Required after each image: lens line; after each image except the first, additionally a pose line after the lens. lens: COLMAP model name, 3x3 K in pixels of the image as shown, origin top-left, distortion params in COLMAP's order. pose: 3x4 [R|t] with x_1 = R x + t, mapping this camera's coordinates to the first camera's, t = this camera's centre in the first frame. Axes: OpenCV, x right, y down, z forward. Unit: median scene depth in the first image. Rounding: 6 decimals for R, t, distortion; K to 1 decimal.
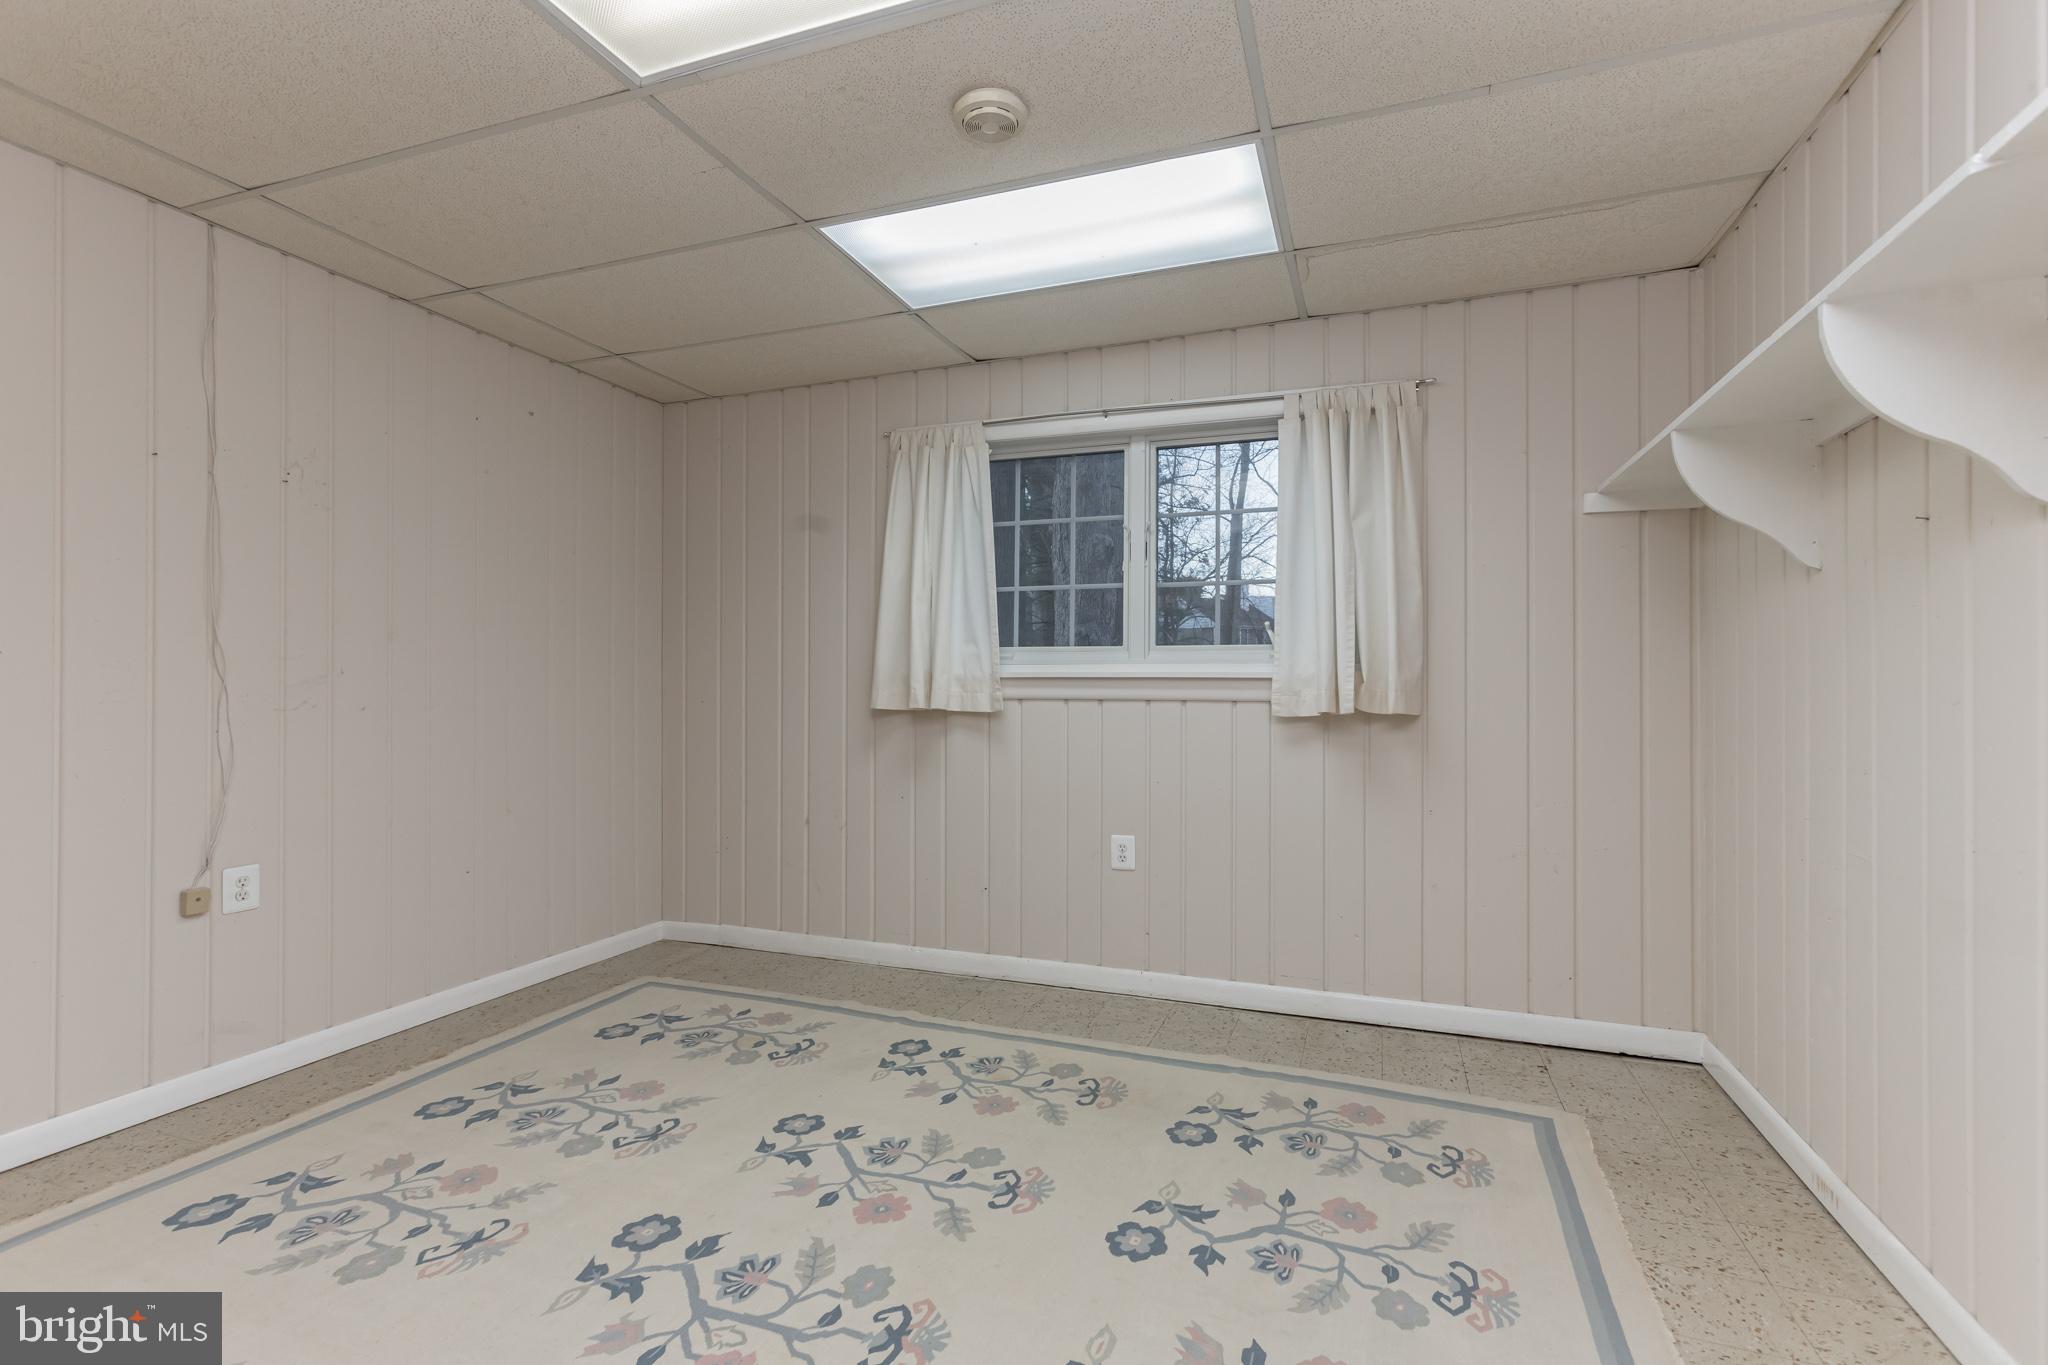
lens RADIAL K [[949.0, 0, 1023.1], [0, 949.0, 685.0], [0, 0, 1]] dist [-0.004344, -0.000442]
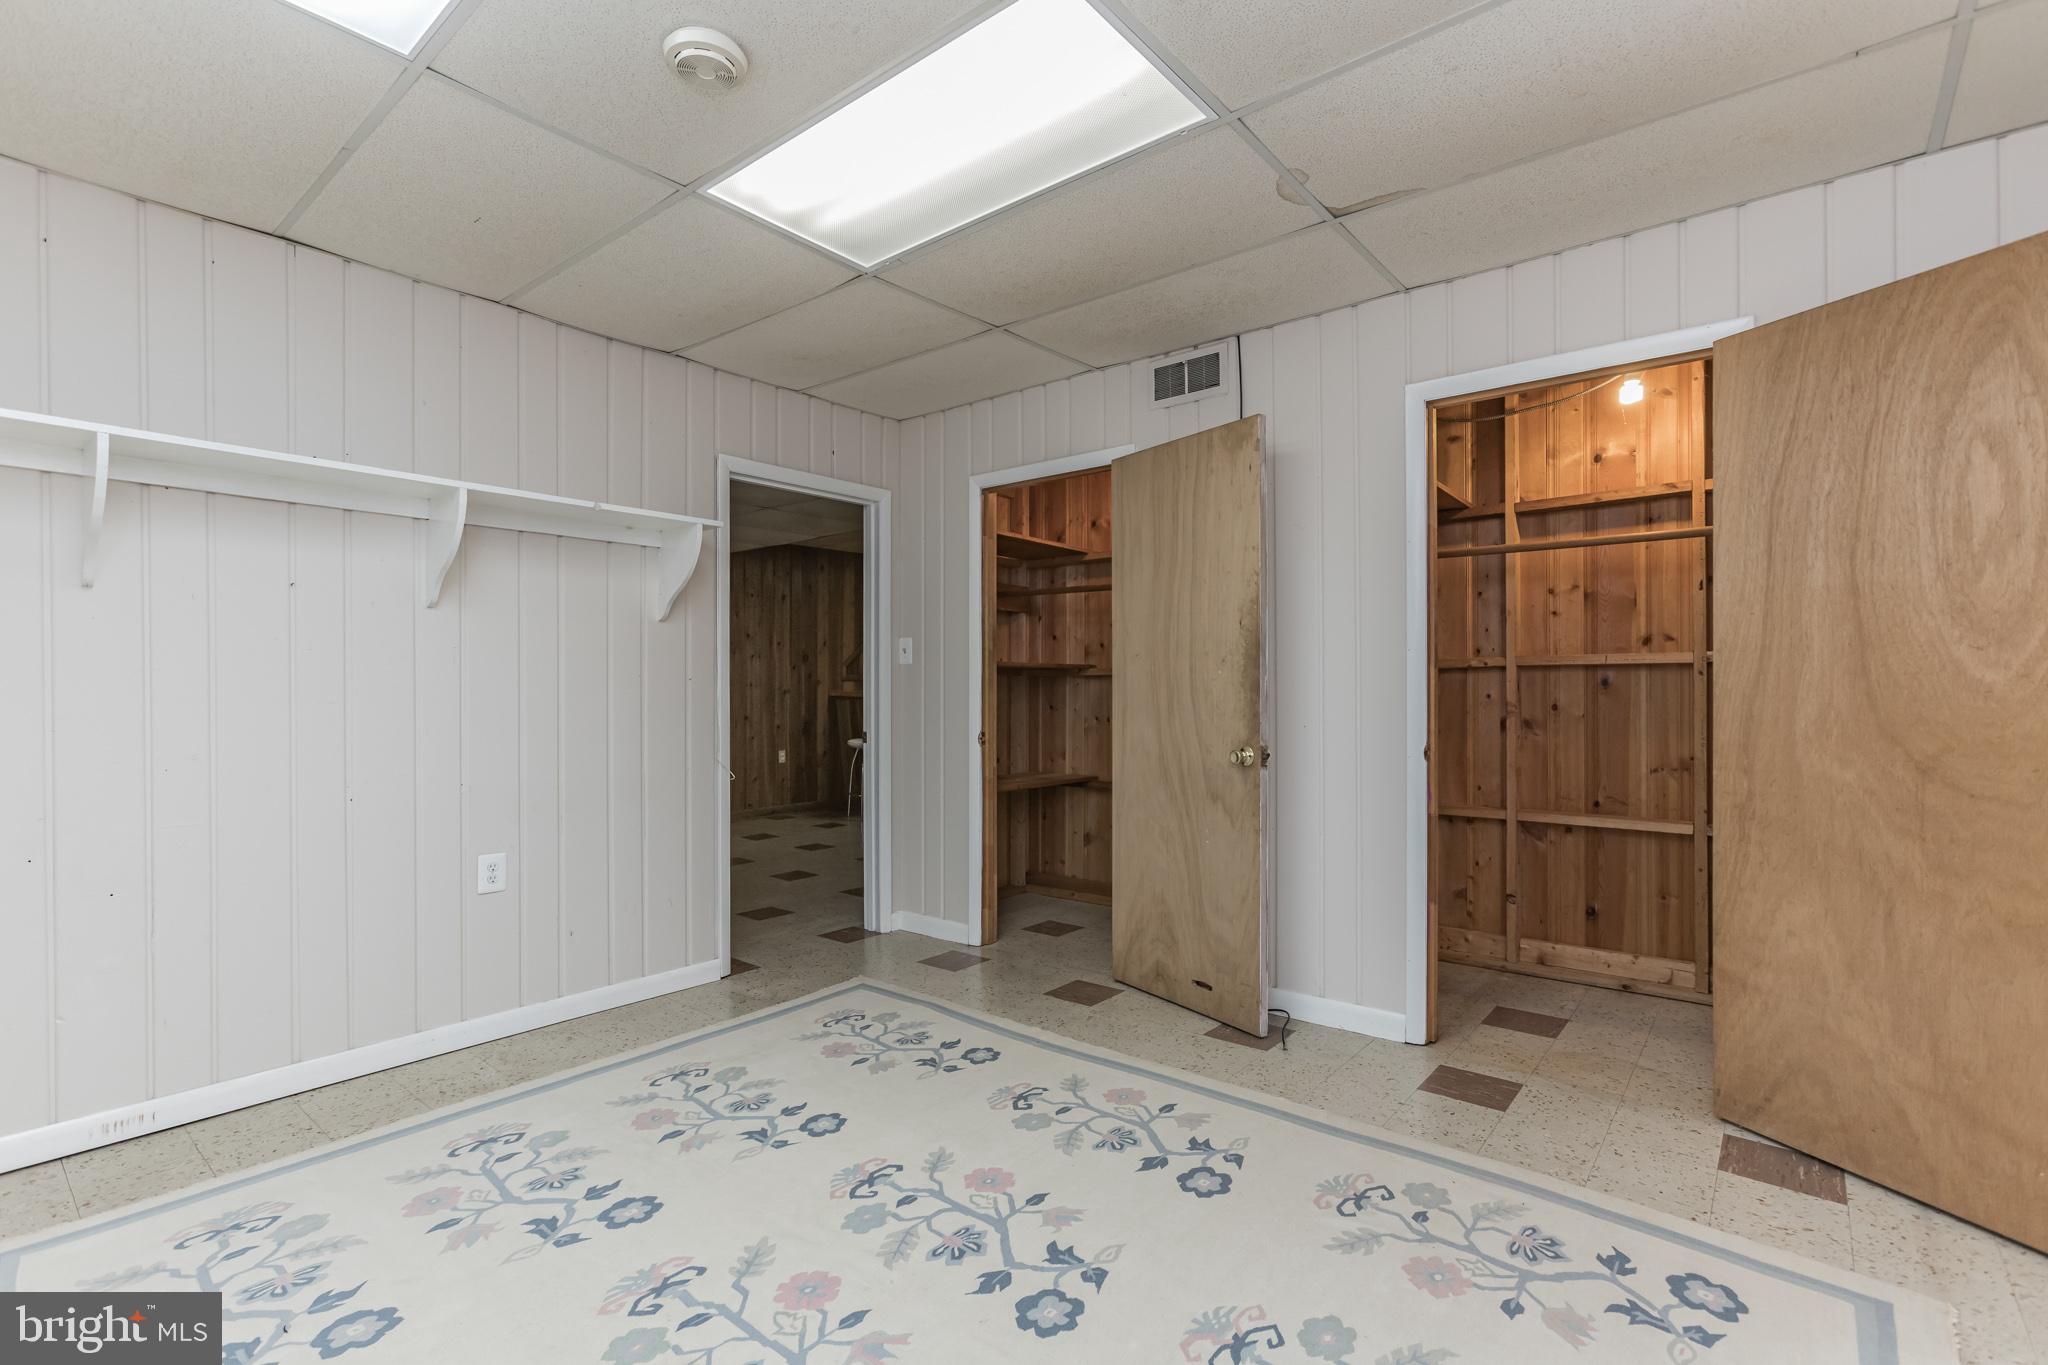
lens RADIAL K [[949.0, 0, 1022.8], [0, 949.0, 687.2], [0, 0, 1]] dist [-0.004344, -0.000442]
pose [[-0.944618, -0.000915, 0.328172, -0.720684], [-0.004322, 0.999944, -0.009652, -0.022117], [-0.328144, -0.010535, -0.944569, 2.017691]]
